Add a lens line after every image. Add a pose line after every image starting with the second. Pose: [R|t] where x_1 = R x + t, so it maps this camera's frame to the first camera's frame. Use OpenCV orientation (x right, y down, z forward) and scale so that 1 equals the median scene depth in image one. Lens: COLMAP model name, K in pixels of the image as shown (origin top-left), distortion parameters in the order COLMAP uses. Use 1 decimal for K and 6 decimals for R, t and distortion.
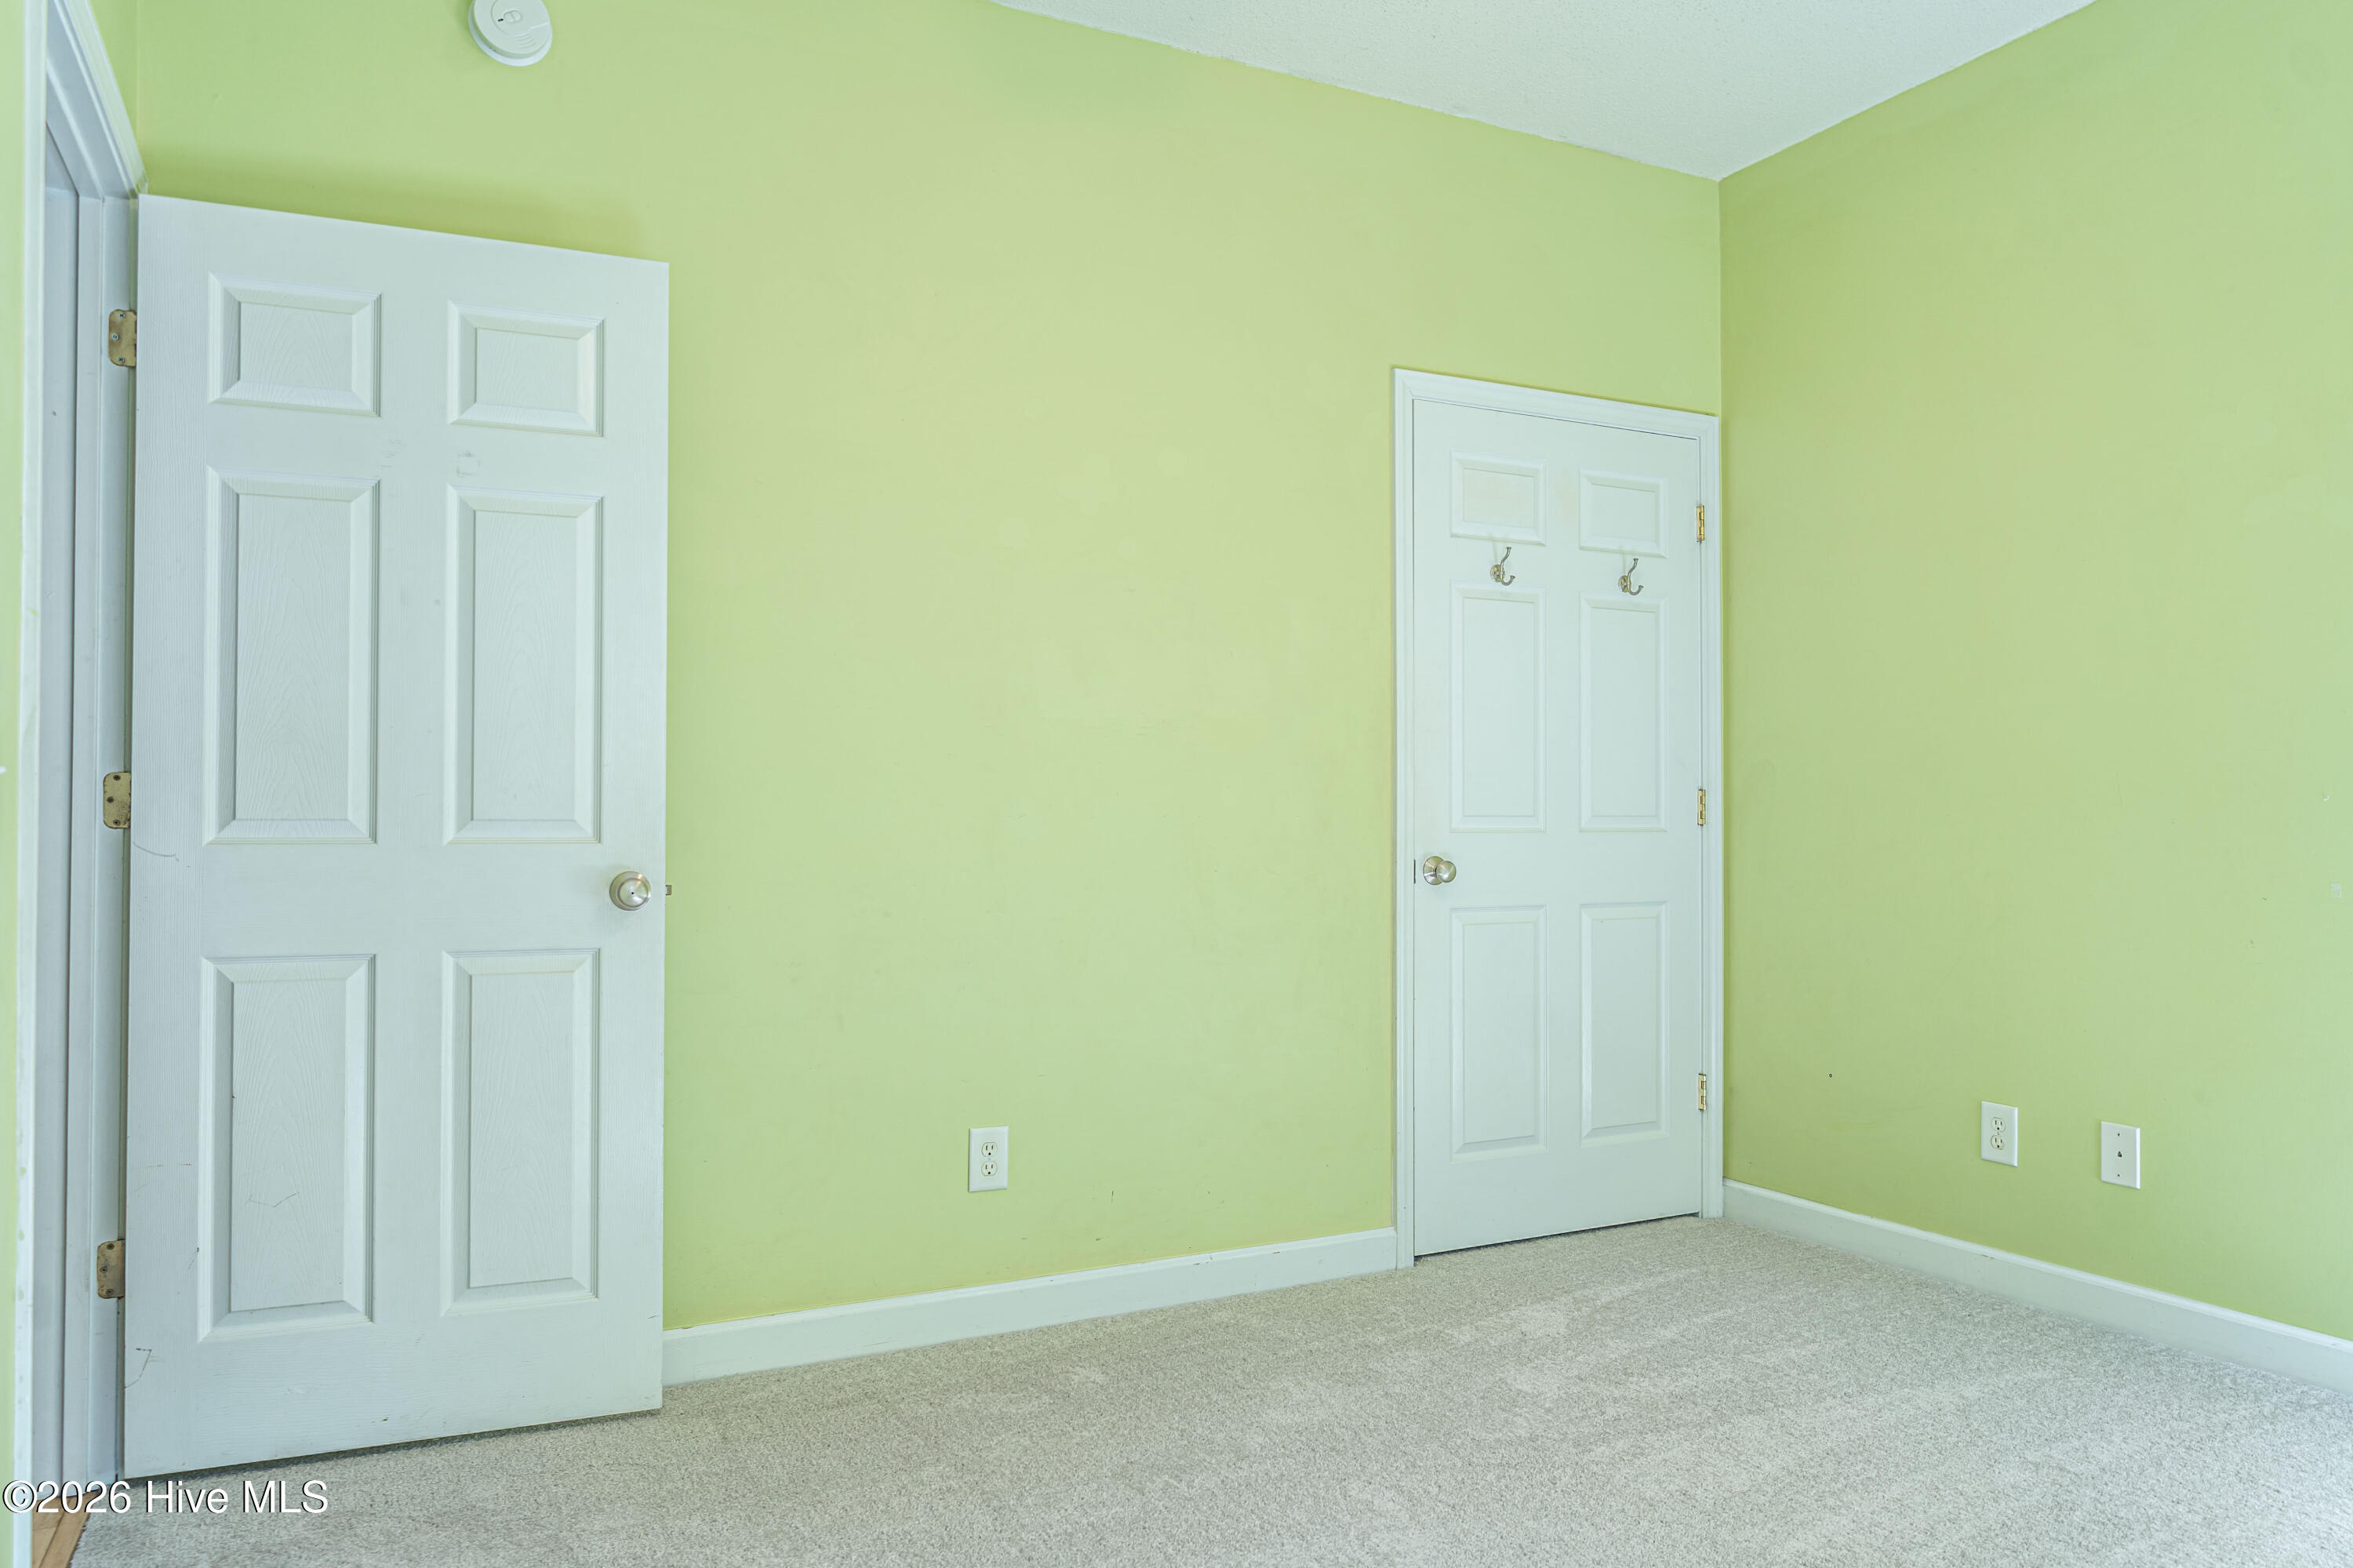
lens RADIAL K [[1583.9, 0, 1181.4], [0, 1583.9, 774.2], [0, 0, 1]] dist [-0.000125, 0.005226]
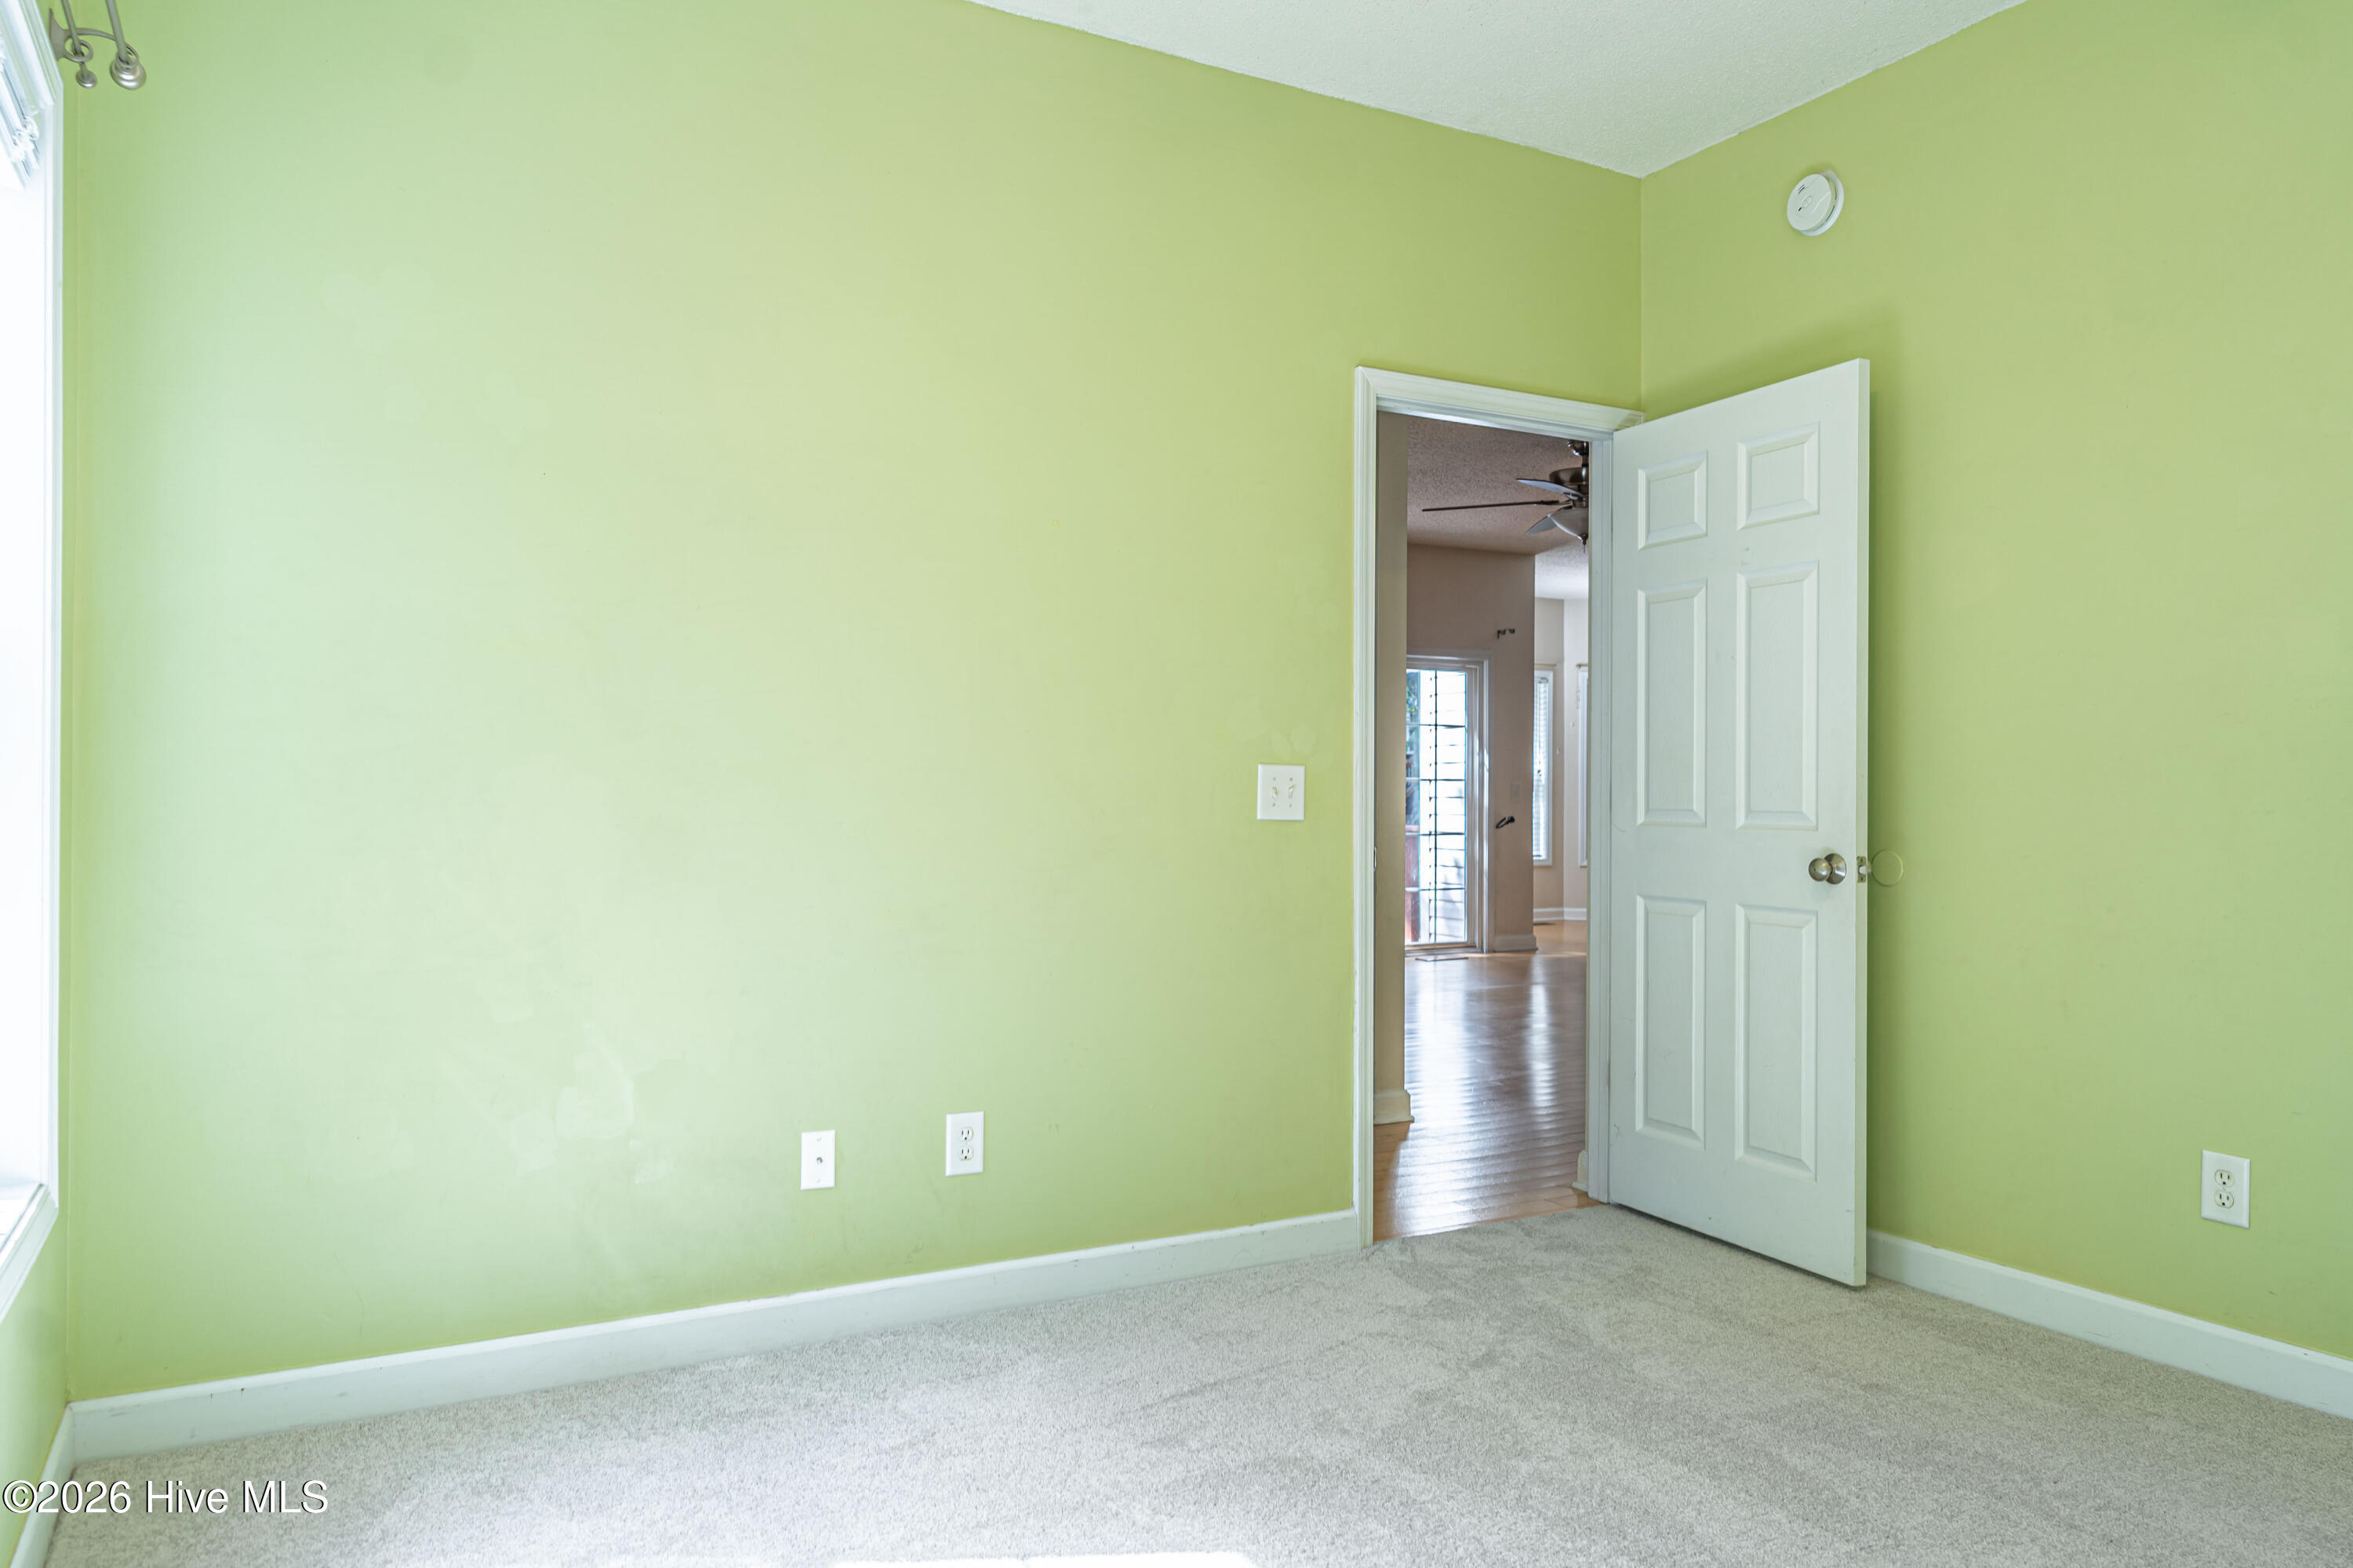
lens RADIAL K [[1583.9, 0, 1180.2], [0, 1583.9, 791.3], [0, 0, 1]] dist [-0.000125, 0.005226]
pose [[0.033006, -0.012210, -0.999381, 0.909321], [0.015400, 0.999813, -0.011707, 0.019347], [0.999336, -0.015004, 0.033188, 0.442227]]
